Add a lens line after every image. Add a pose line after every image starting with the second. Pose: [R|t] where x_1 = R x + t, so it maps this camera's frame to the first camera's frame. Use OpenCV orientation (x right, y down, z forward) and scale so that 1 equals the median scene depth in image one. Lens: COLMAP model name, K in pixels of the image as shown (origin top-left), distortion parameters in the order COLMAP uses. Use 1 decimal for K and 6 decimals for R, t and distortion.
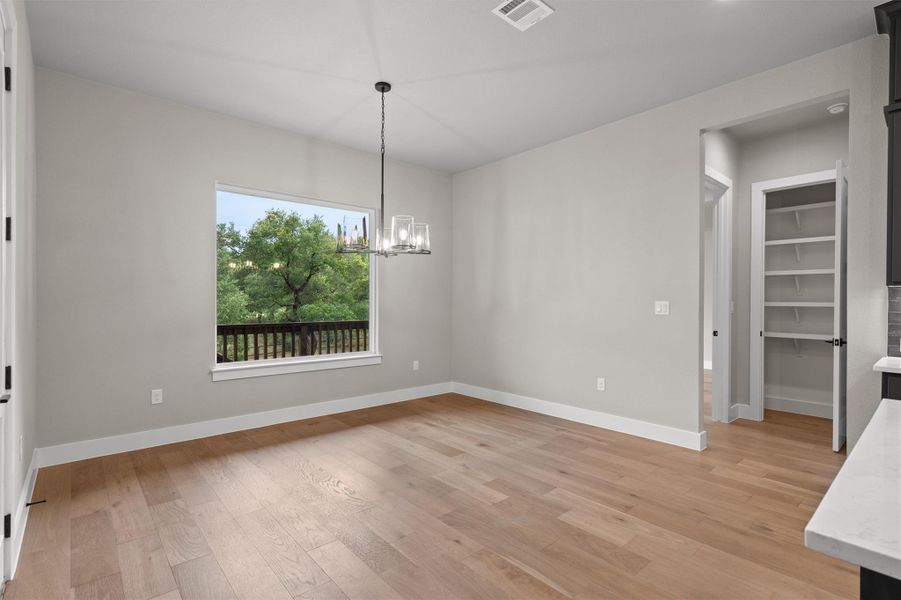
lens RADIAL K [[424.0, 0, 444.1], [0, 424.0, 303.1], [0, 0, 1]] dist [0.000884, 0.000108]
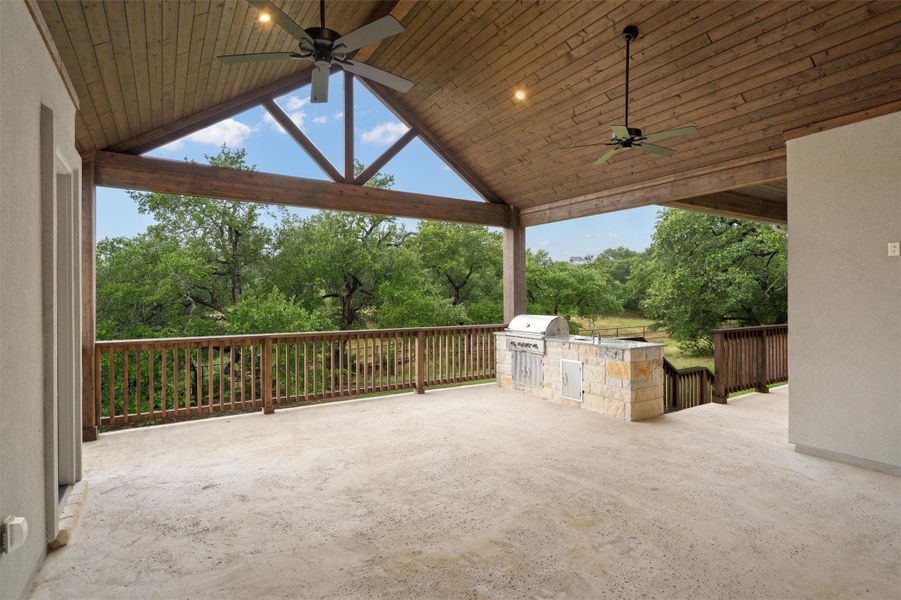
lens RADIAL K [[459.2, 0, 450.5], [0, 459.2, 300.0], [0, 0, 1]] dist [-0.000894, 0.000497]
pose [[0.986727, -0.002726, -0.162364, -1.245724], [0.003395, 0.999987, 0.003847, -0.042247], [0.162351, -0.004347, 0.986724, -0.377393]]
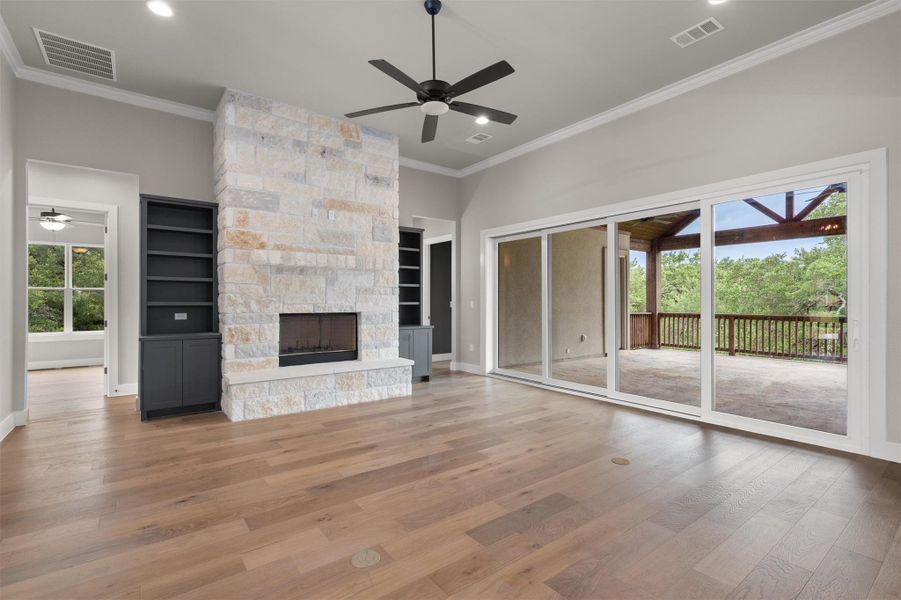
lens RADIAL K [[411.0, 0, 444.1], [0, 411.0, 298.1], [0, 0, 1]] dist [-0.001419, 0.000380]
pose [[-0.082153, -0.008991, -0.996579, 0.404688], [-0.007489, 0.999937, -0.008404, 0.005839], [0.996592, 0.006773, -0.082216, -0.546362]]
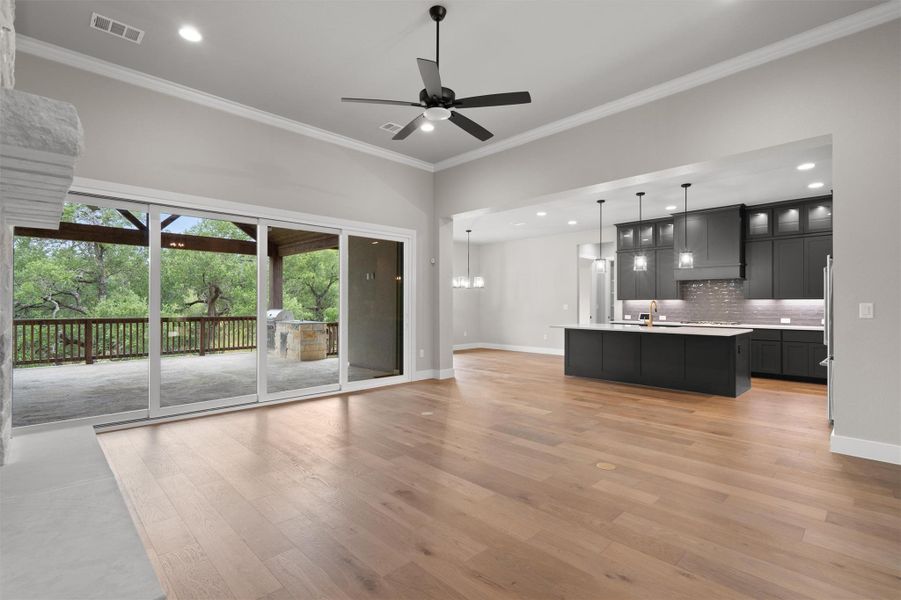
lens RADIAL K [[424.0, 0, 444.1], [0, 424.0, 303.1], [0, 0, 1]] dist [0.000884, 0.000108]
pose [[0.999114, -0.000292, 0.042096, -0.304723], [0.000741, 0.999943, -0.010653, 0.011503], [-0.042090, 0.010675, 0.999057, -1.342185]]
